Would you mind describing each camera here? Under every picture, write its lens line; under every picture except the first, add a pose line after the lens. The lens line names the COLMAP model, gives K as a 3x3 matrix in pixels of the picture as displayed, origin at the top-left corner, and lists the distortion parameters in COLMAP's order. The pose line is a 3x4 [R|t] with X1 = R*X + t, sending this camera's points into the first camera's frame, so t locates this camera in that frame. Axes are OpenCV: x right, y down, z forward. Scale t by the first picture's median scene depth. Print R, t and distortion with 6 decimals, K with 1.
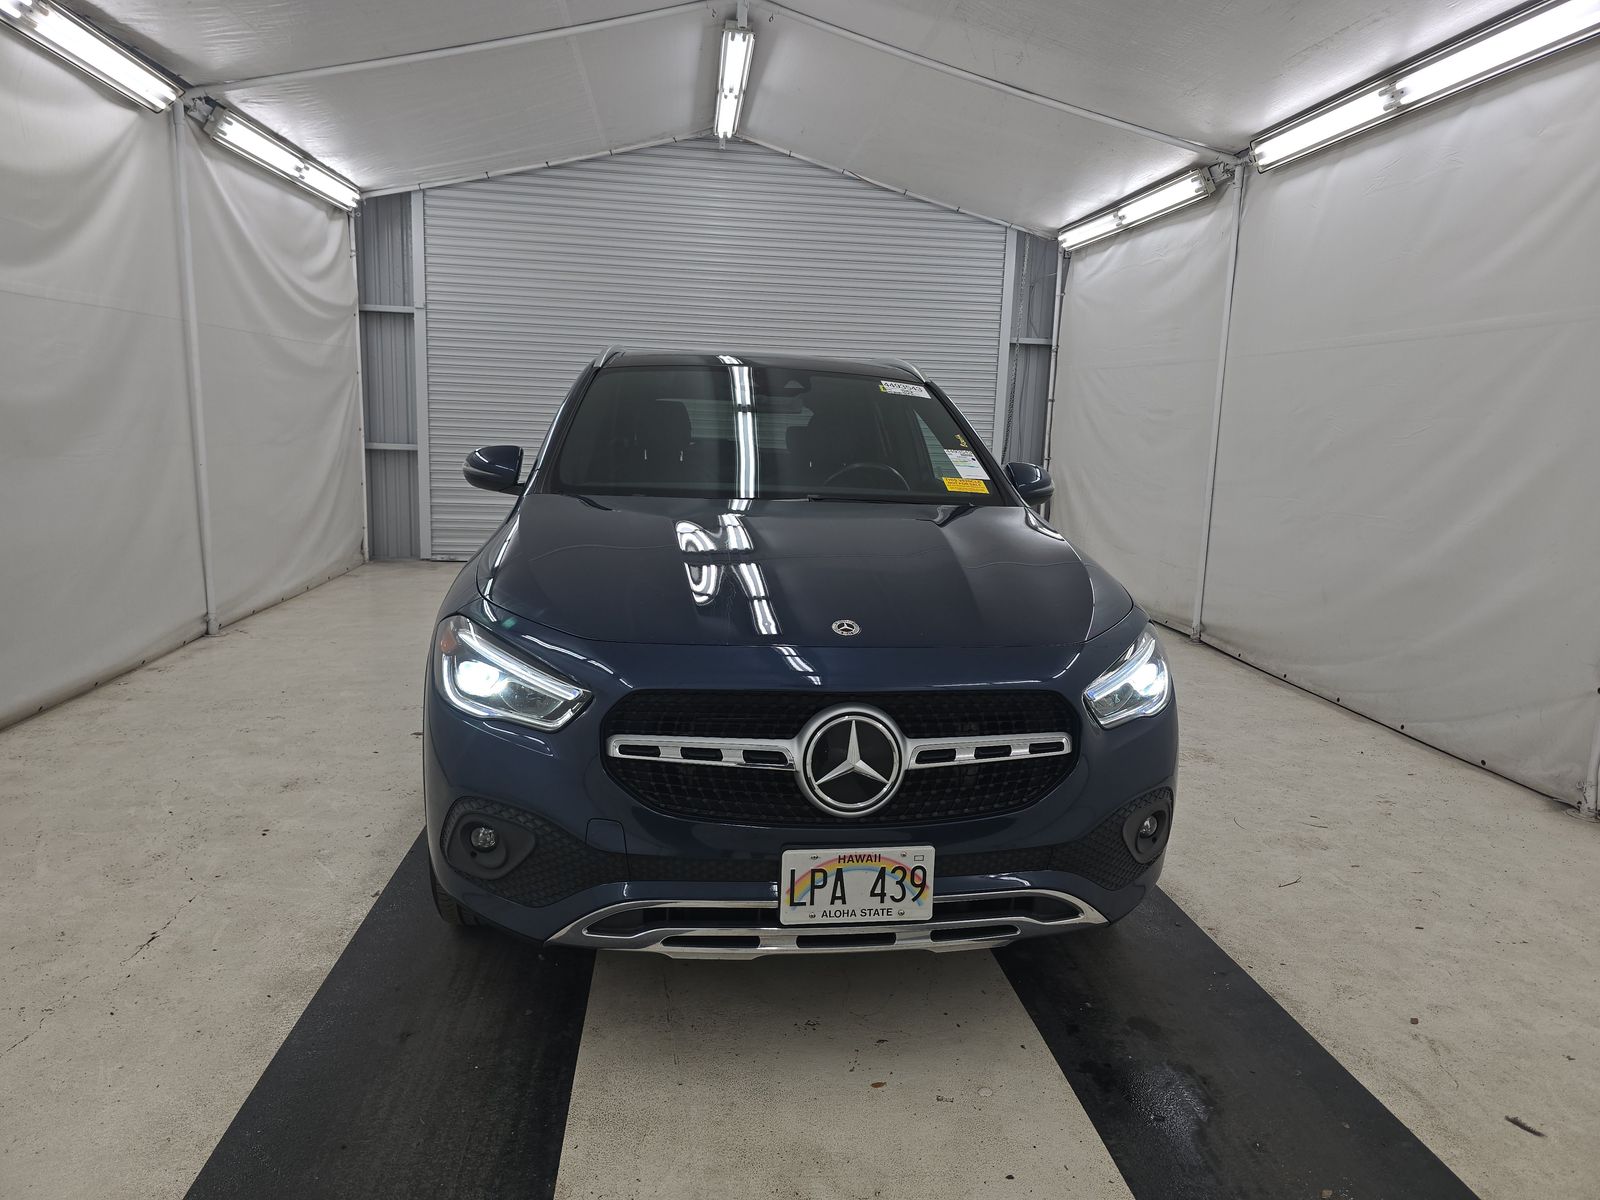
lens RADIAL K [[1075.7, 0, 806.3], [0, 1075.7, 597.1], [0, 0, 1]] dist [0.040752, -0.035843]
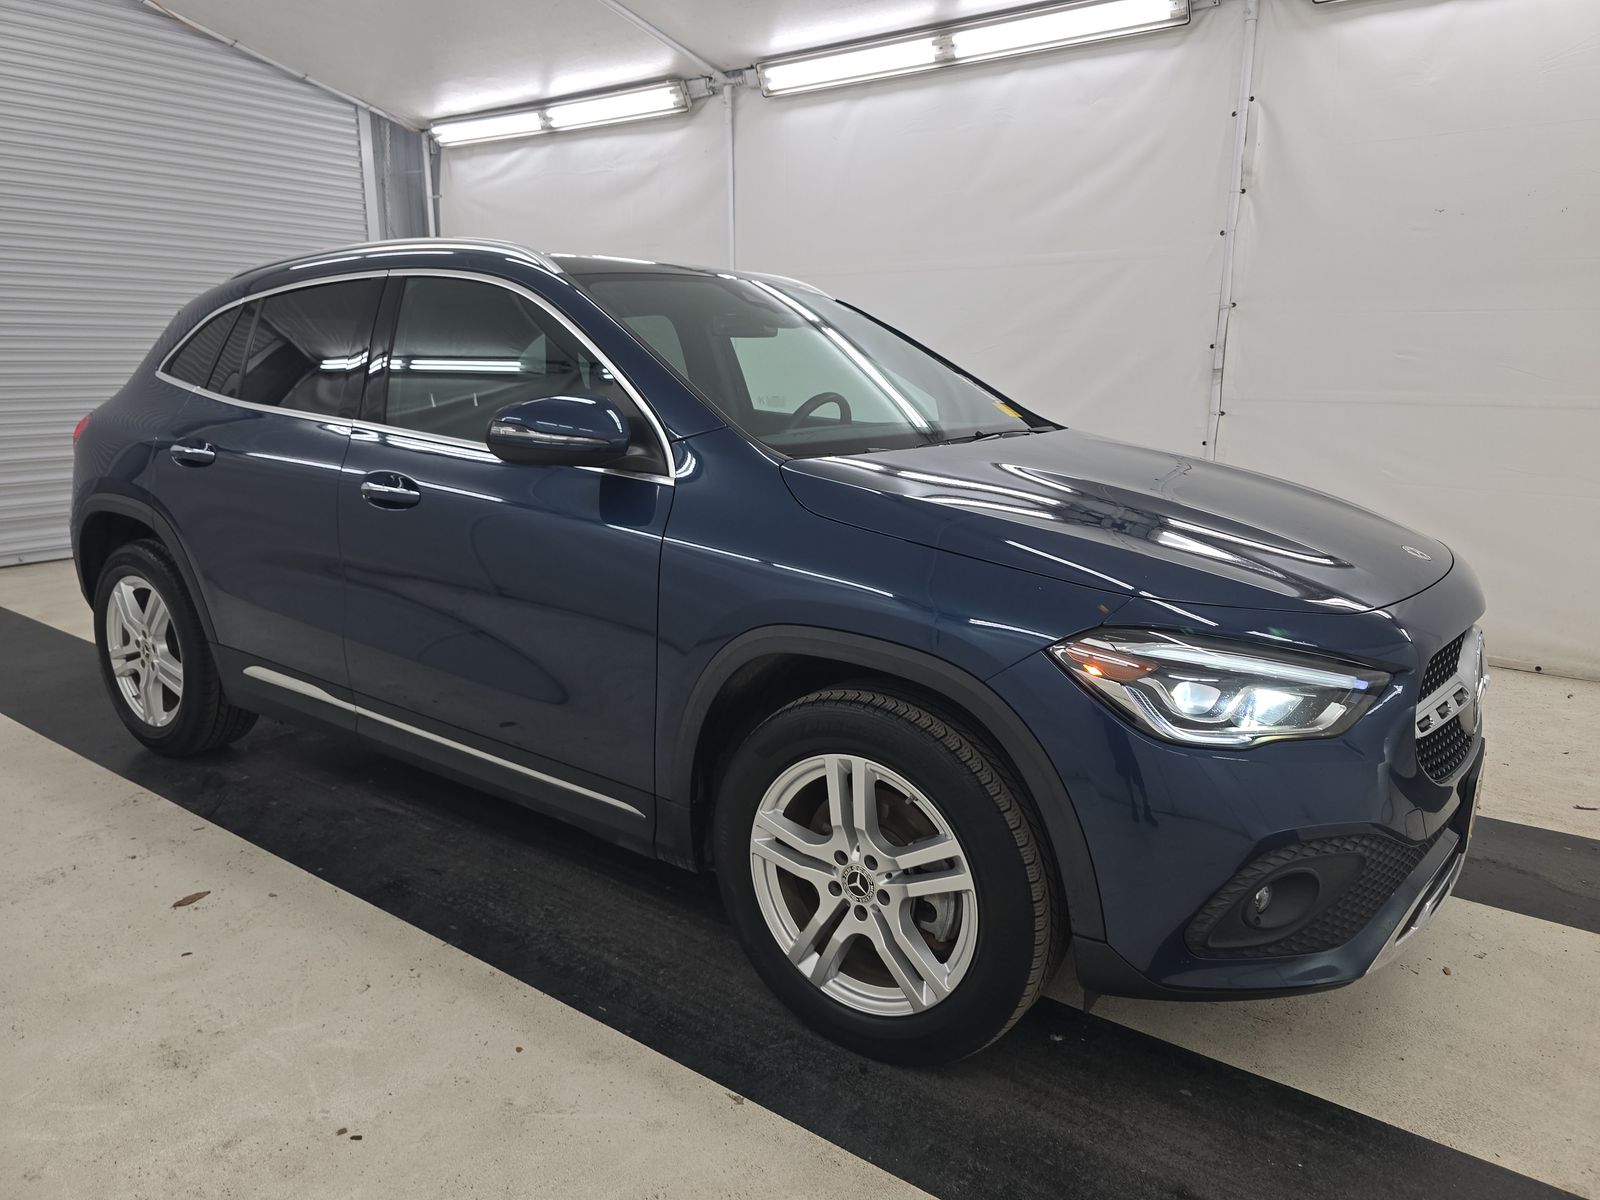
lens RADIAL K [[1075.7, 0, 814.8], [0, 1075.7, 603.2], [0, 0, 1]] dist [0.040752, -0.035843]
pose [[0.679427, -0.189777, 0.708776, -0.346791], [0.134823, 0.981816, 0.133644, -0.044048], [-0.721250, 0.004758, 0.692659, 0.233030]]
